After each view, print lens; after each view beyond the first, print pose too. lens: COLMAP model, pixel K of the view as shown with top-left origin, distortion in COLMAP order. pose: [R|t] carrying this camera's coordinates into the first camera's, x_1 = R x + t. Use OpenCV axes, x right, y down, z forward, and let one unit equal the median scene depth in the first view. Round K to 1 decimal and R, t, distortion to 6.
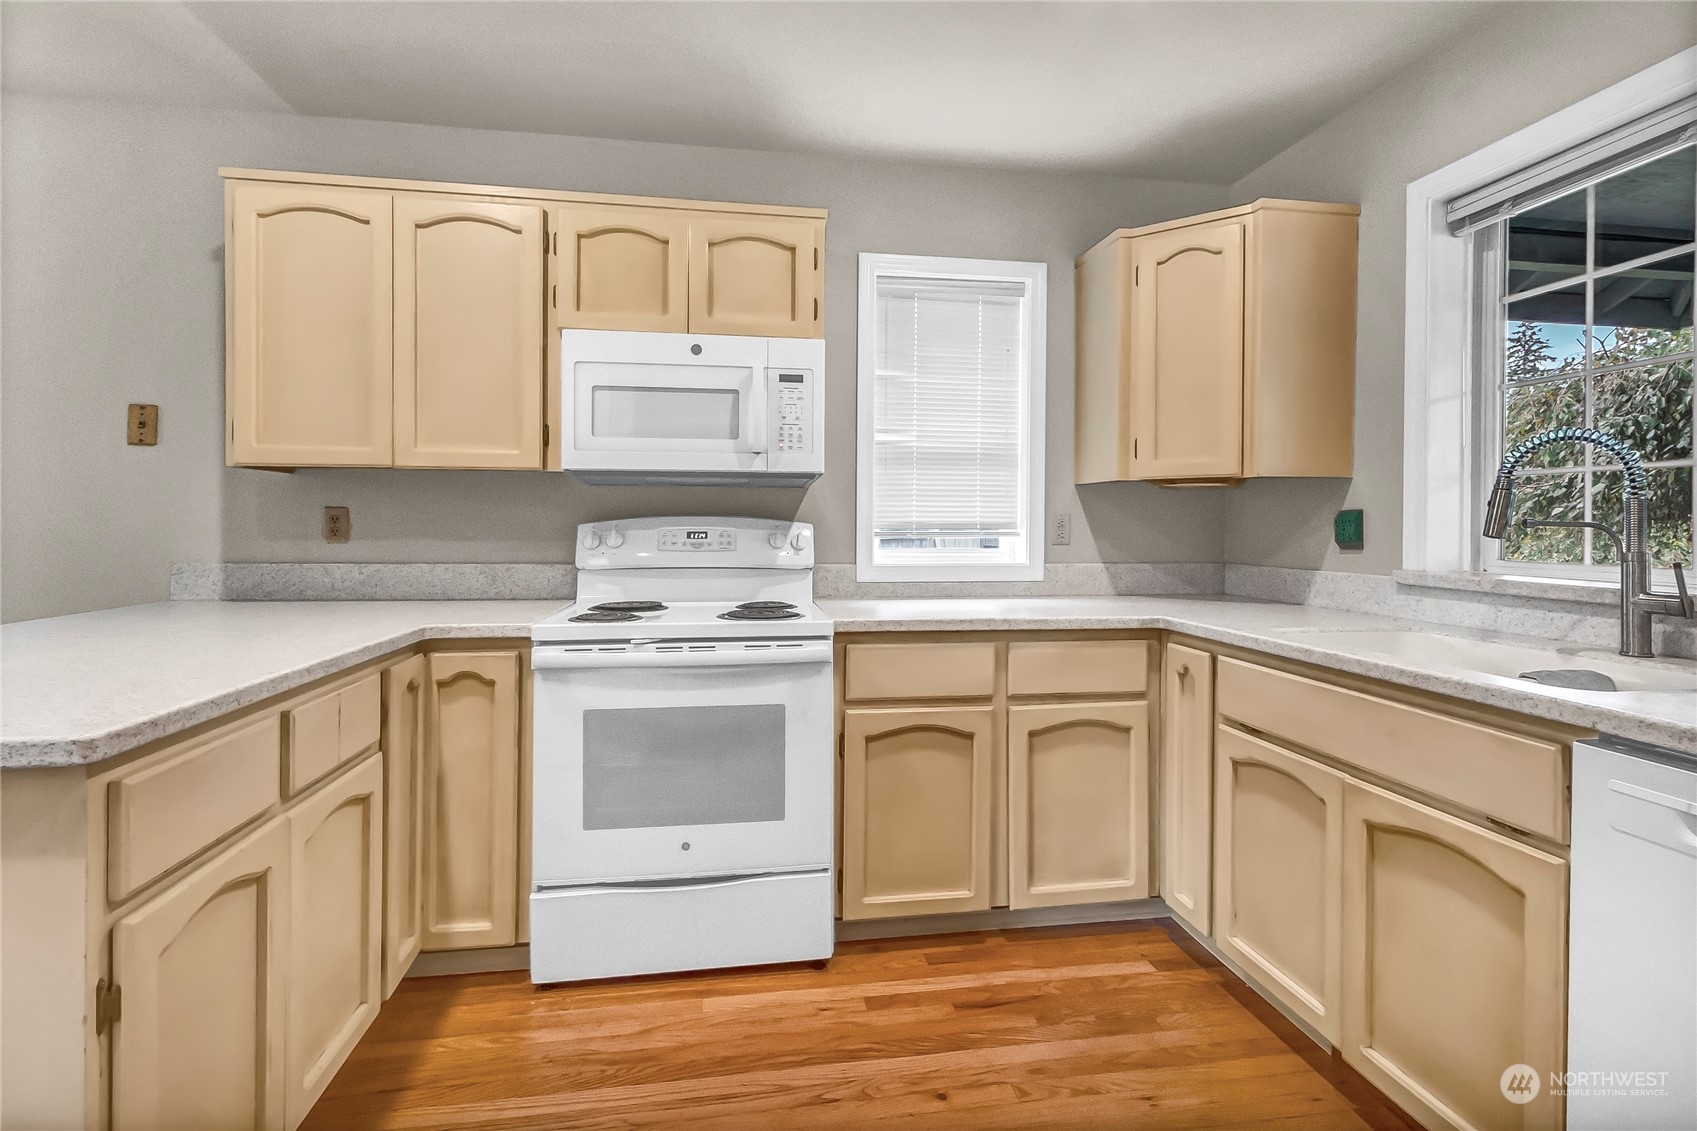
lens RADIAL K [[794.9, 0, 854.3], [0, 794.9, 529.0], [0, 0, 1]] dist [0.001566, -0.000525]
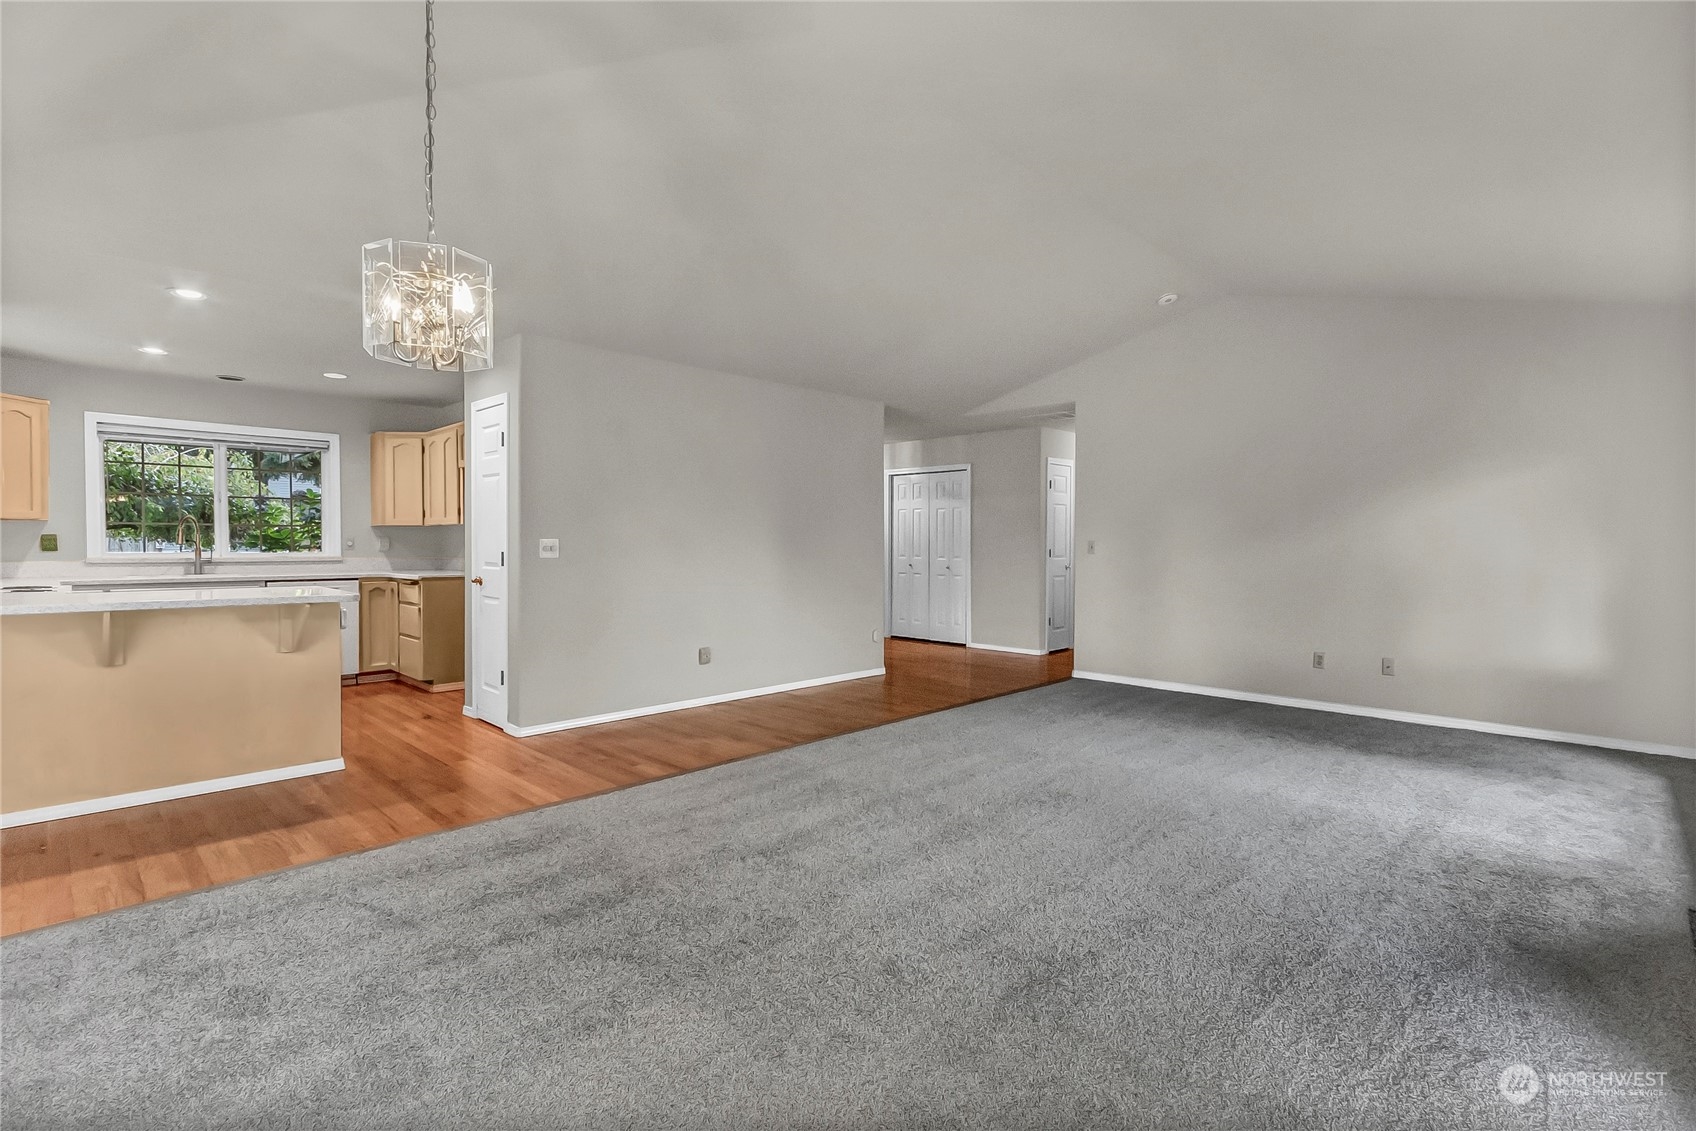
lens RADIAL K [[792.6, 0, 840.7], [0, 792.6, 542.3], [0, 0, 1]] dist [0.004186, 0.000170]
pose [[-0.587237, -0.005484, 0.809396, -2.827643], [-0.001295, 0.999982, 0.005835, -0.018744], [-0.809414, 0.002379, -0.587234, 0.516505]]
